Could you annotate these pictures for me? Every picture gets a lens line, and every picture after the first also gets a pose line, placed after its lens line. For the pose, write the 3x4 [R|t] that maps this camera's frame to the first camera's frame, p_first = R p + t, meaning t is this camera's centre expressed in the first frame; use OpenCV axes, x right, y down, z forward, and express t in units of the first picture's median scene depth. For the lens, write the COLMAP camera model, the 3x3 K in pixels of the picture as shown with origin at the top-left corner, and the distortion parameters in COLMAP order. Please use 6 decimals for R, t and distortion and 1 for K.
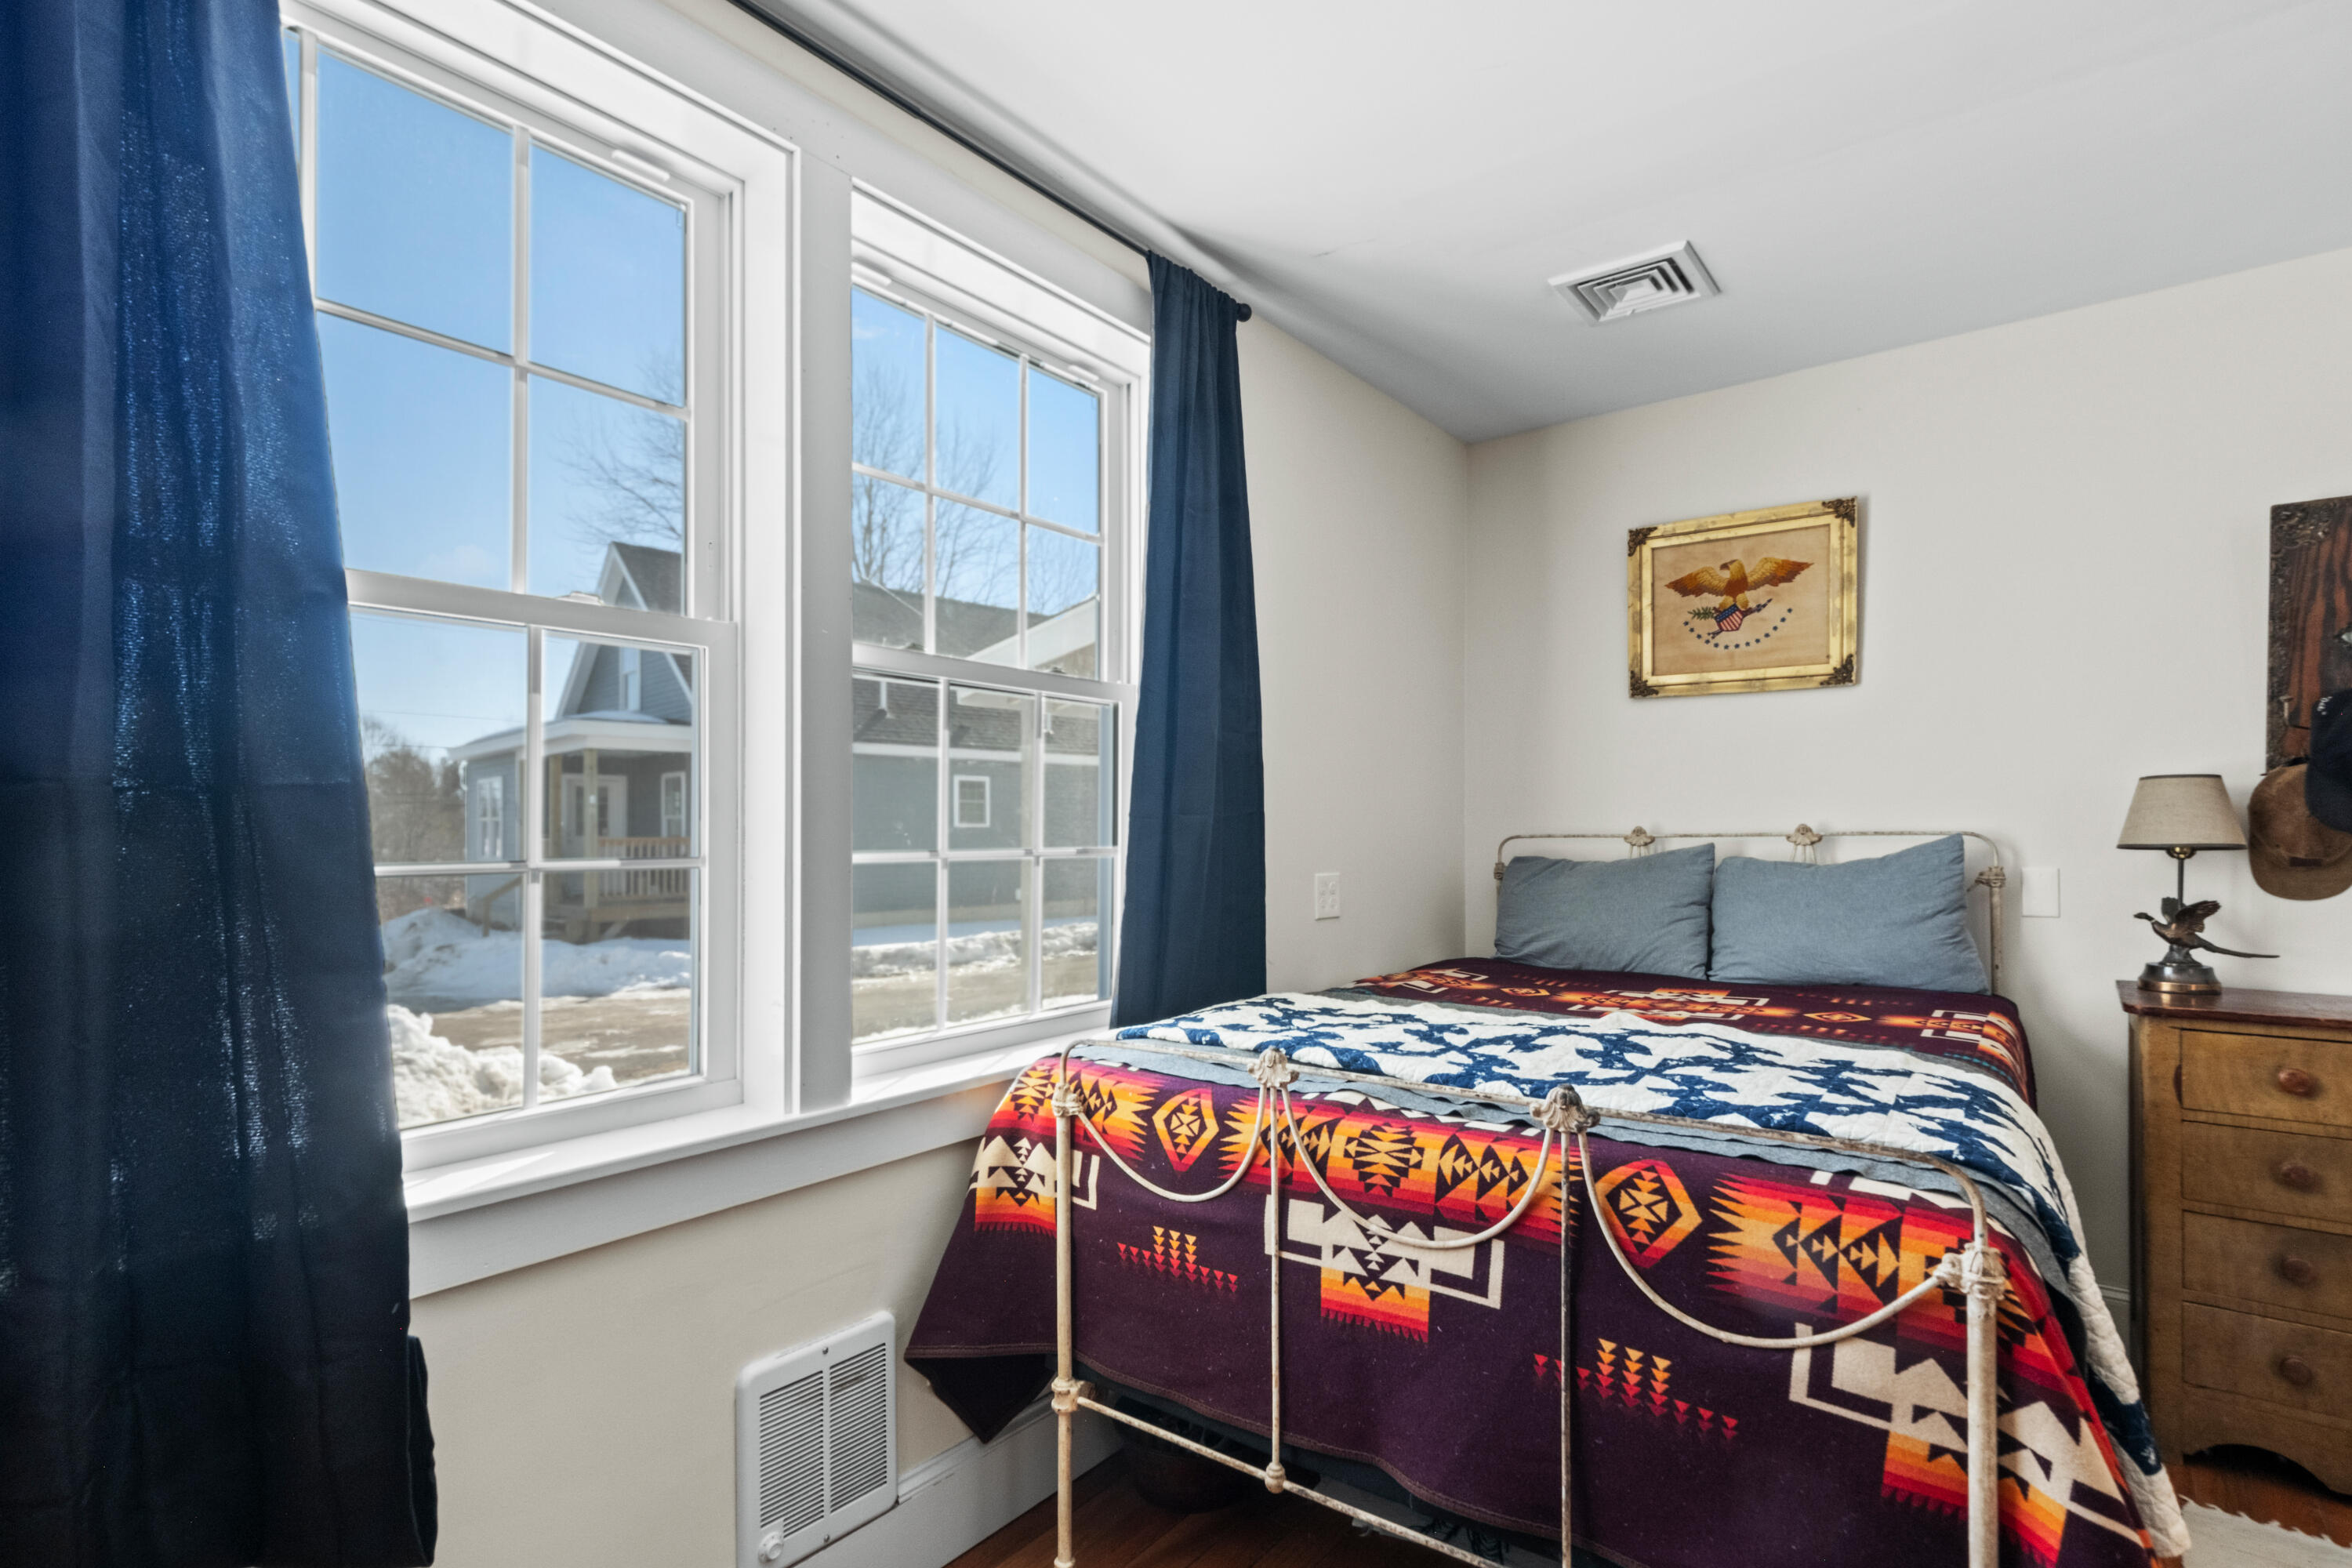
lens RADIAL K [[1141.8, 0, 1188.3], [0, 1141.8, 801.2], [0, 0, 1]] dist [0.001094, -0.000829]
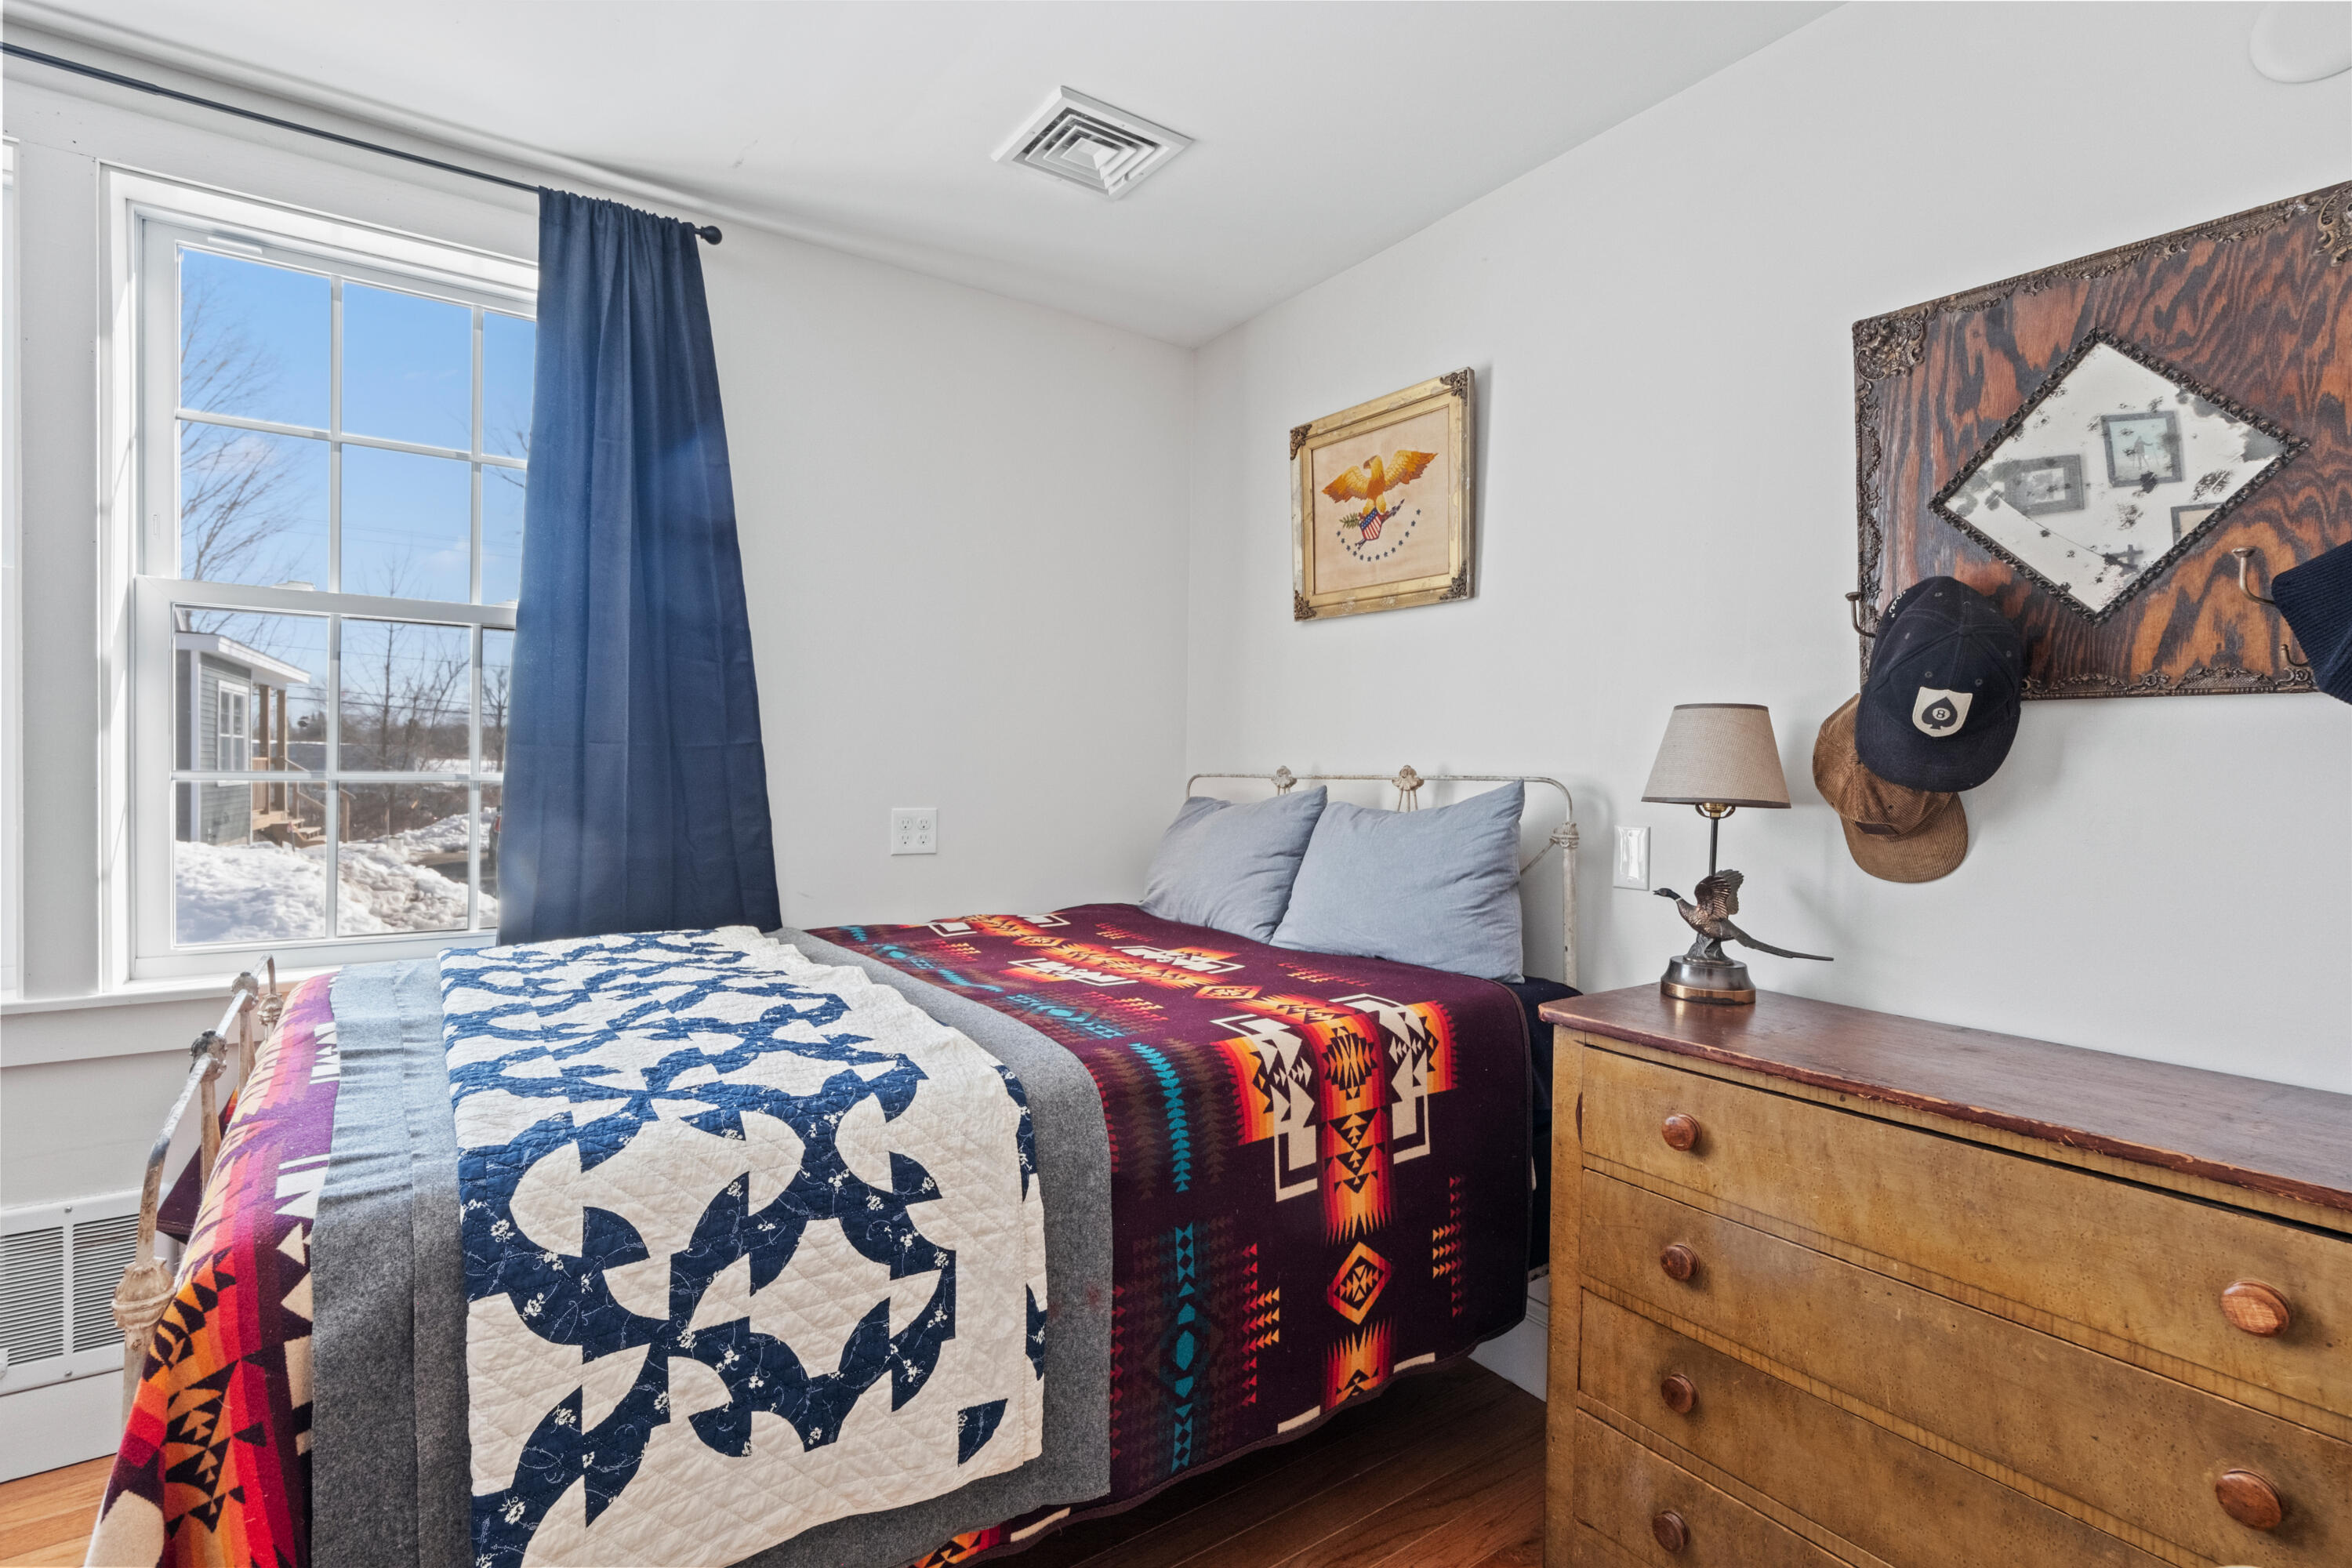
lens RADIAL K [[1084.0, 0, 1163.6], [0, 1084.0, 761.1], [0, 0, 1]] dist [0.005128, -0.001160]
pose [[0.952976, 0.016633, -0.302590, 0.735147], [-0.010904, 0.999728, 0.020612, 0.002818], [0.302851, -0.016343, 0.952898, 0.221095]]
